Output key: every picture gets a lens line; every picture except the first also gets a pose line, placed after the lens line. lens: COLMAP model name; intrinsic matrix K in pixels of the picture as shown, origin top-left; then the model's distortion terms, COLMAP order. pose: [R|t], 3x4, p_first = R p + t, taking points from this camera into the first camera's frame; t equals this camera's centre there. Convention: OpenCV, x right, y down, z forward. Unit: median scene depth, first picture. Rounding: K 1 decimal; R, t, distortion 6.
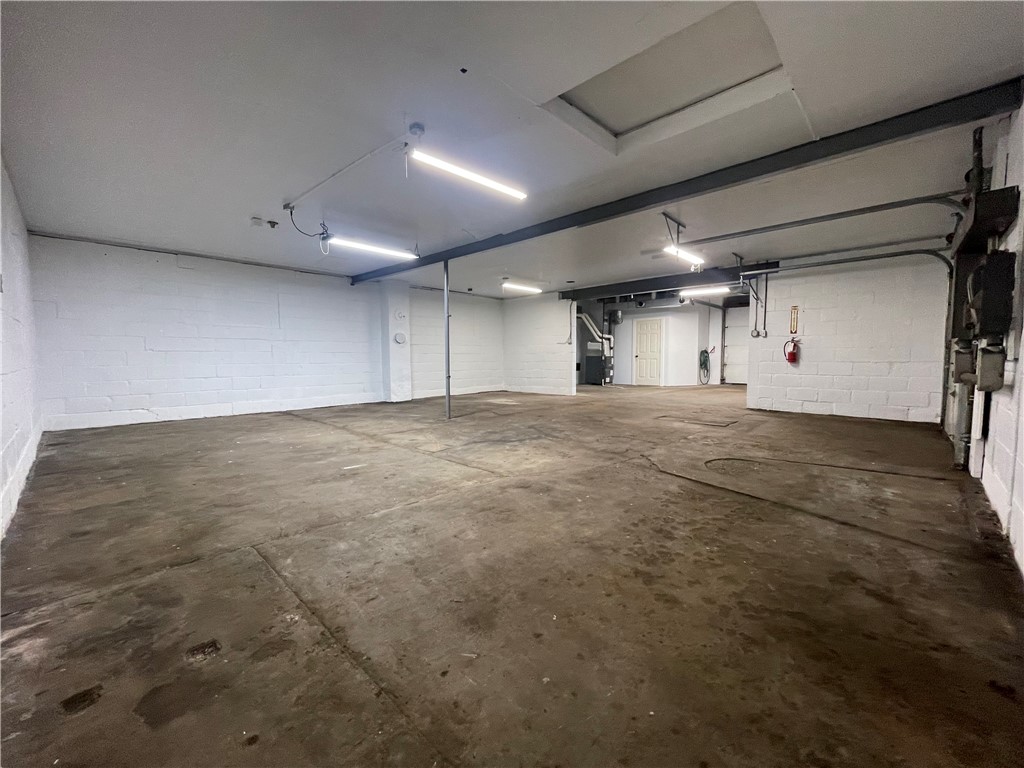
lens RADIAL K [[414.7, 0, 511.0], [0, 414.7, 381.8], [0, 0, 1]] dist [0.000057, -0.000435]
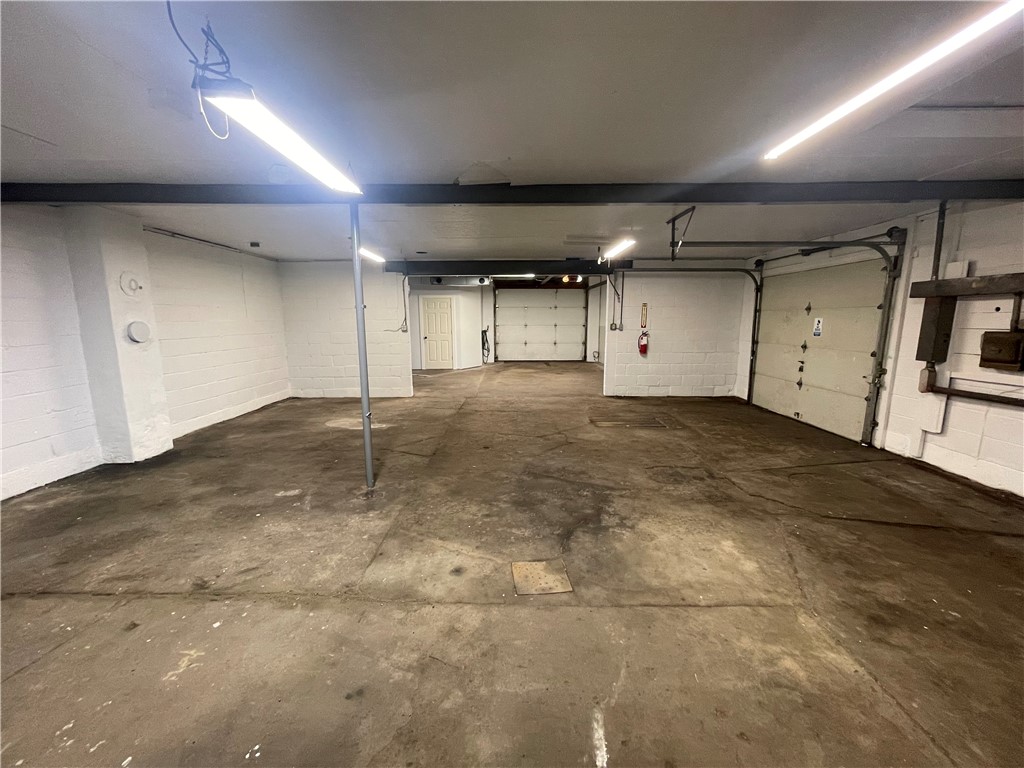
lens RADIAL K [[414.7, 0, 510.7], [0, 414.7, 382.9], [0, 0, 1]] dist [0.000057, -0.000435]
pose [[0.725070, -0.101484, 0.681157, -0.365029], [0.040385, 0.993646, 0.105052, -0.100012], [-0.687490, -0.048661, 0.724561, 0.420947]]
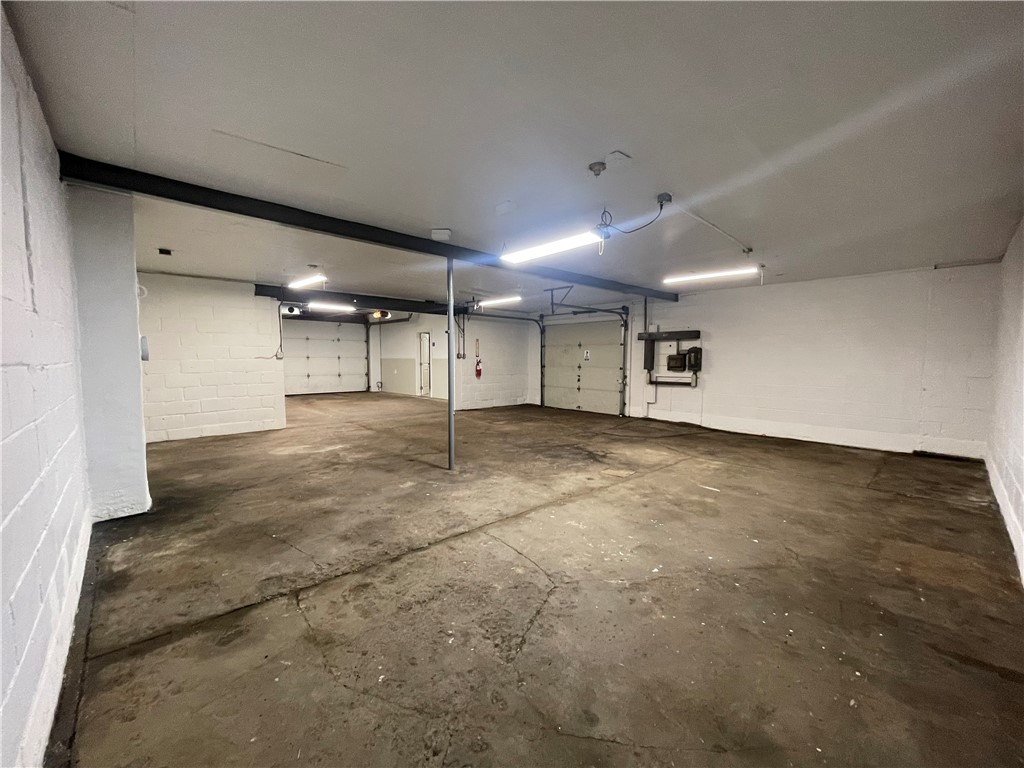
lens RADIAL K [[414.7, 0, 510.6], [0, 414.7, 384.4], [0, 0, 1]] dist [0.000057, -0.000435]
pose [[0.060994, -0.059147, 0.996384, -0.823045], [0.055095, 0.996920, 0.055806, -0.093457], [-0.996616, 0.051492, 0.064065, 0.783893]]
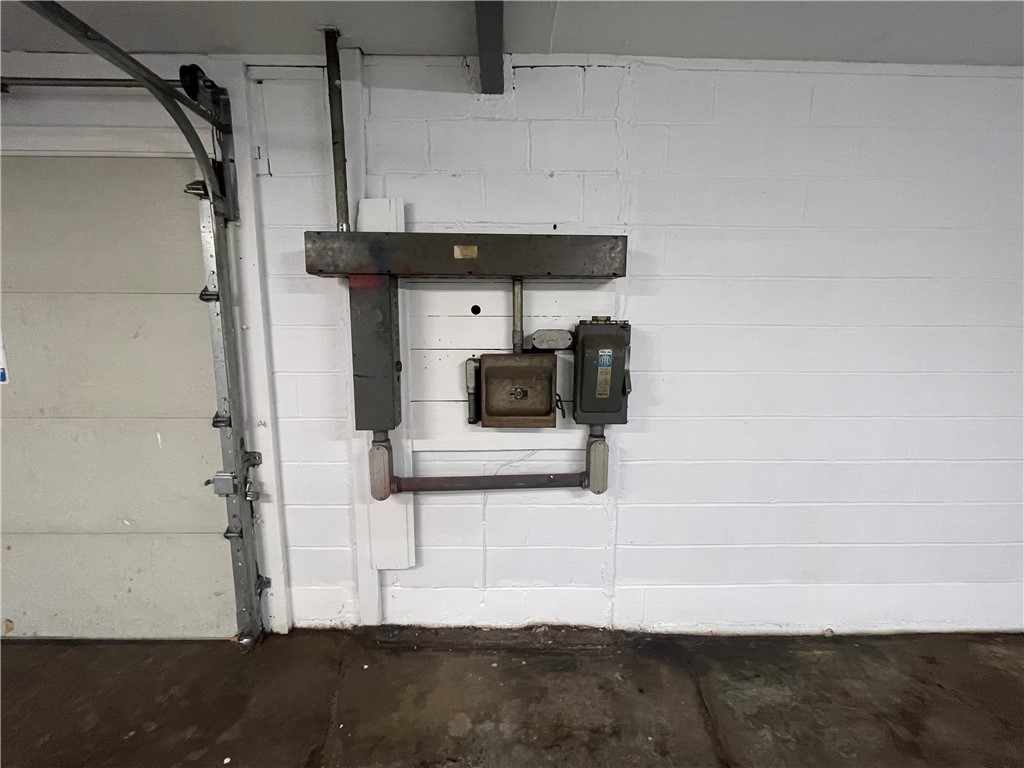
lens RADIAL K [[414.7, 0, 509.3], [0, 414.7, 386.2], [0, 0, 1]] dist [0.000057, -0.000435]
pose [[-0.701873, -0.109464, 0.703841, 0.242667], [0.041120, 0.980247, 0.193456, -0.115119], [-0.711114, 0.164724, -0.683508, 0.553778]]
